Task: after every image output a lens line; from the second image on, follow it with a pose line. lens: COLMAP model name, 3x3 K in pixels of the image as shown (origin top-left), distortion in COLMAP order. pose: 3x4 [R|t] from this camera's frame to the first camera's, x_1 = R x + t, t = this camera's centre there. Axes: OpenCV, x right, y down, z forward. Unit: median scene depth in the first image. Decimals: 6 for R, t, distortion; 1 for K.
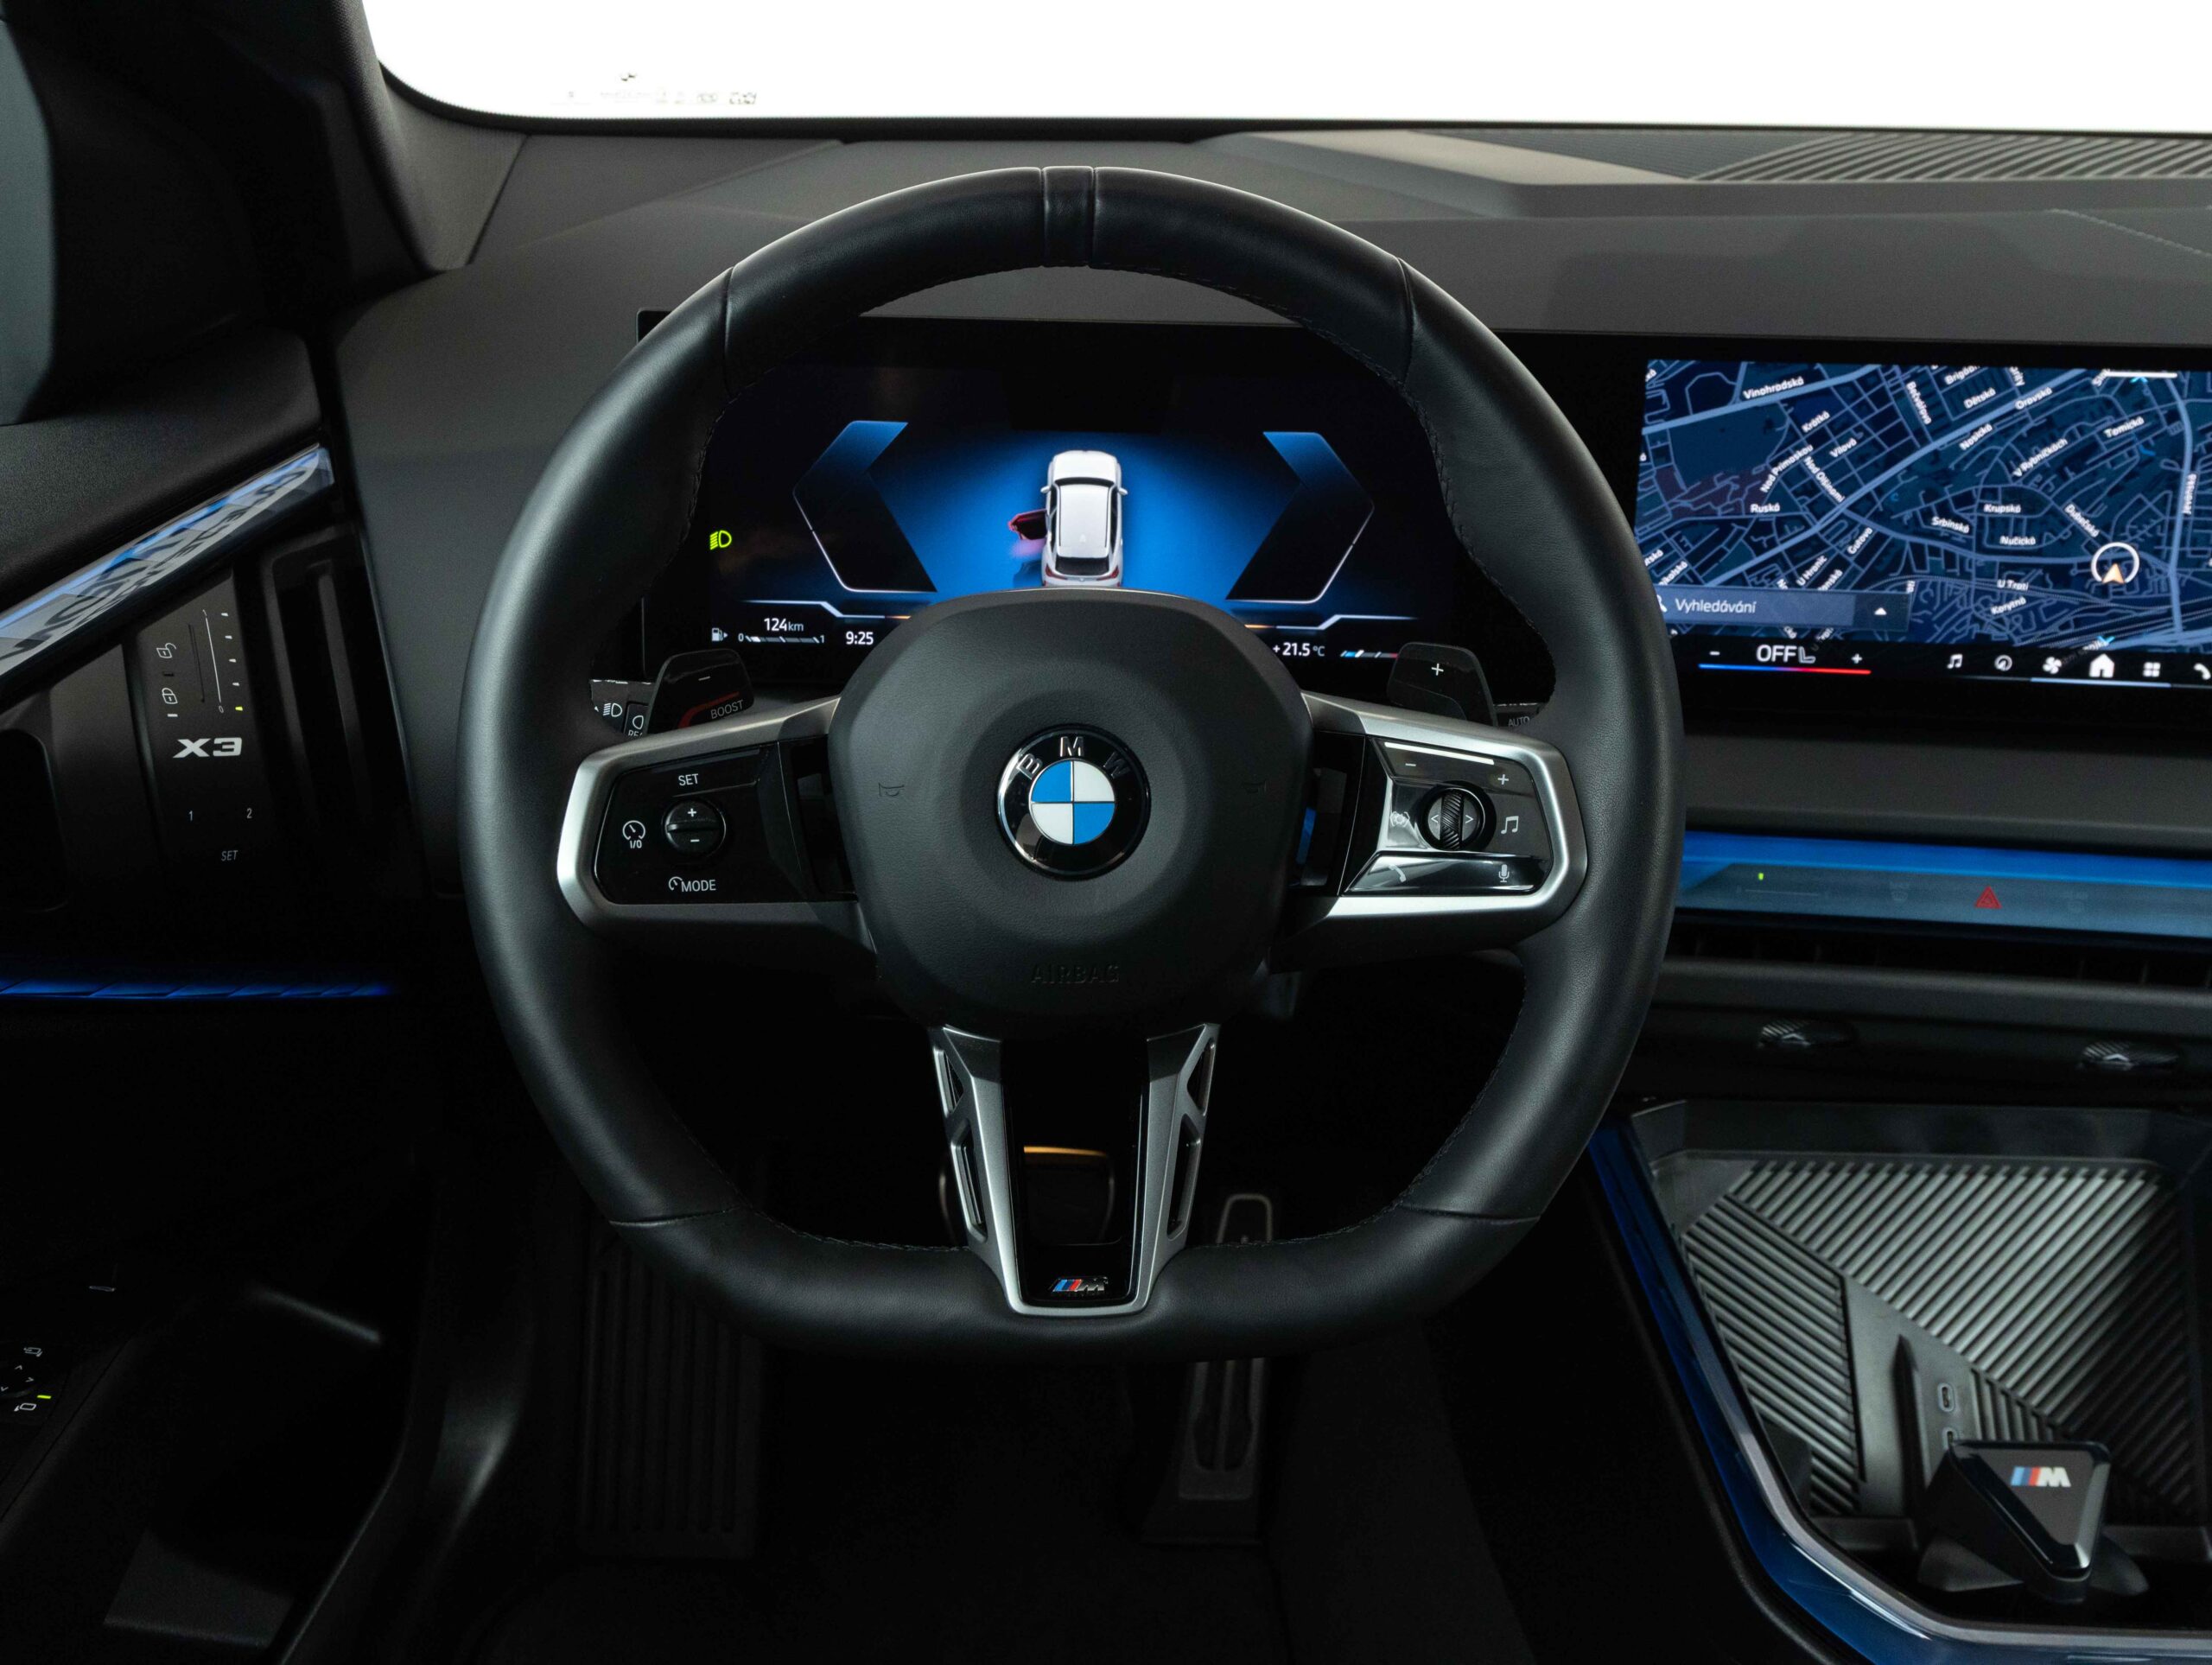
lens RADIAL K [[2157.5, 0, 1113.2], [0, 2157.5, 820.8], [0, 0, 1]] dist [0.024615, 0.000000]
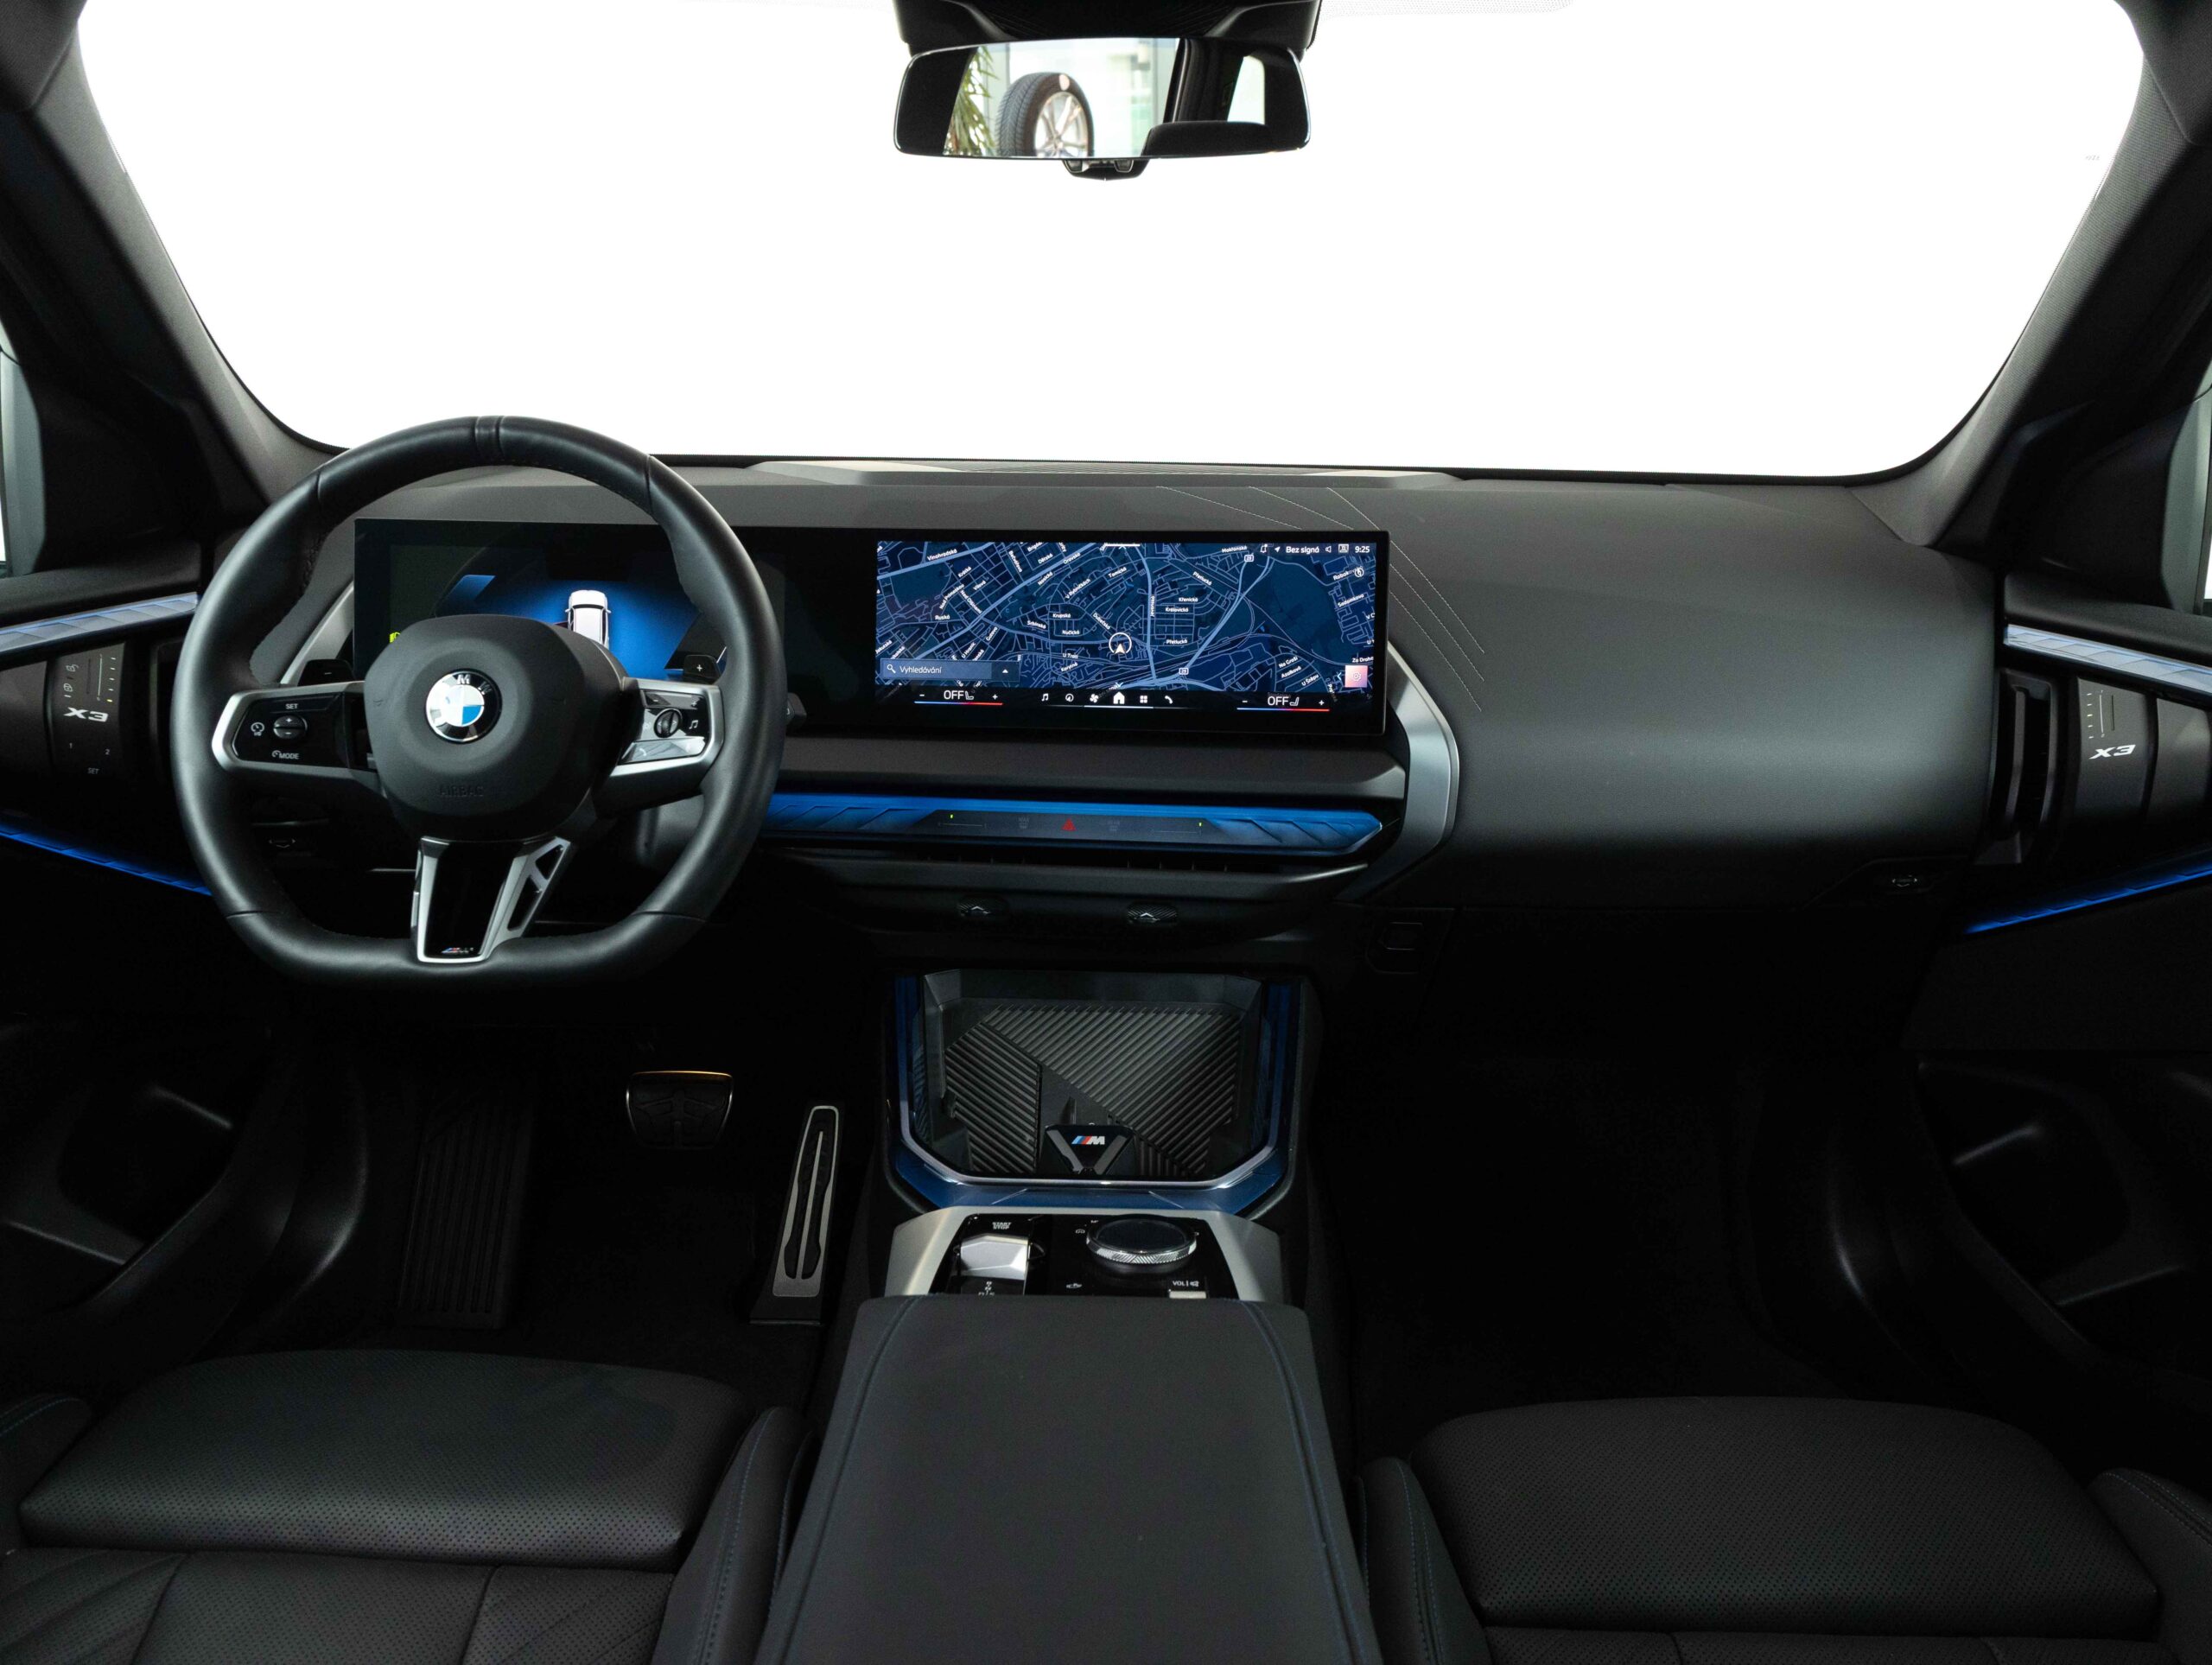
lens RADIAL K [[1607.4, 0, 1104.7], [0, 1607.4, 825.0], [0, 0, 1]] dist [0.003846, -0.027712]
pose [[0.999887, -0.001537, -0.014950, 0.472031], [-0.001049, 0.985194, -0.171438, 0.279969], [0.014992, 0.171434, 0.985082, -0.357900]]
